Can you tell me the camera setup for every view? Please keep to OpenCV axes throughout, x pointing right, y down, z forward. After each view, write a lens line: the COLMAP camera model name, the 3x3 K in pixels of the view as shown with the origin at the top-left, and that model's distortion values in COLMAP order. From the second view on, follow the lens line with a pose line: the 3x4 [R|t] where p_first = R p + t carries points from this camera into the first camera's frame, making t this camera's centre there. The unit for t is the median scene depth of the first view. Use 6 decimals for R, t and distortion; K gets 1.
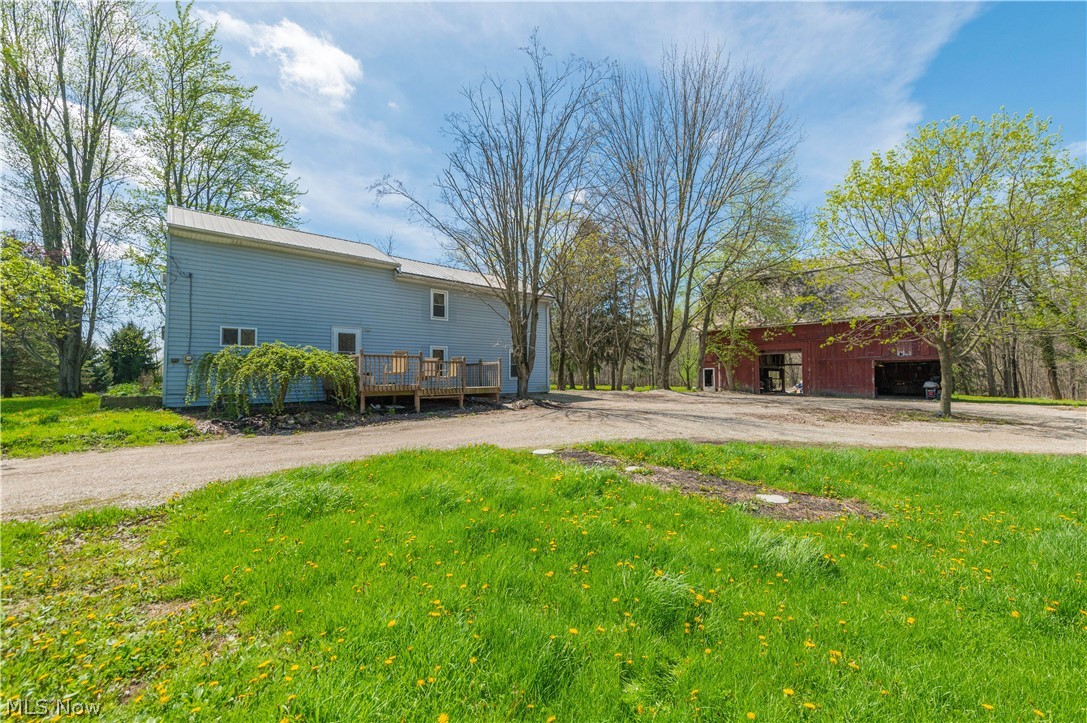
lens RADIAL K [[429.2, 0, 546.4], [0, 429.2, 360.5], [0, 0, 1]] dist [0.003912, -0.001405]
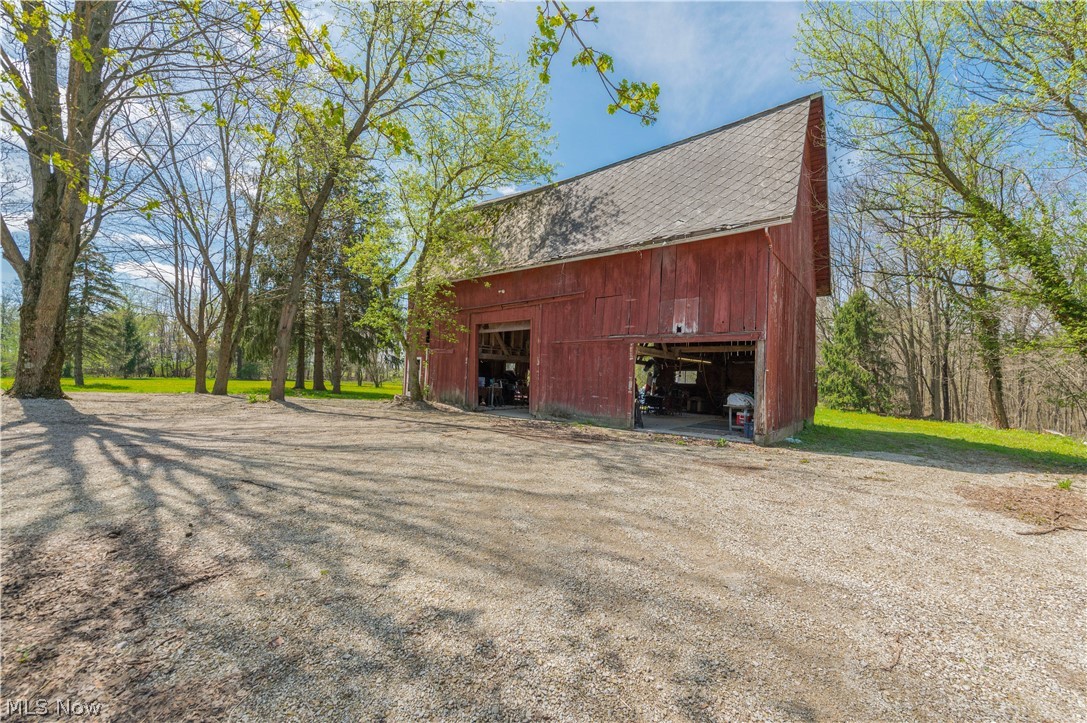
lens RADIAL K [[429.2, 0, 541.5], [0, 429.2, 368.9], [0, 0, 1]] dist [0.003912, -0.001405]
pose [[0.997859, 0.031765, 0.057177, 0.383461], [-0.032996, 0.999241, 0.020704, 0.012368], [-0.056476, -0.022546, 0.998149, 0.330712]]
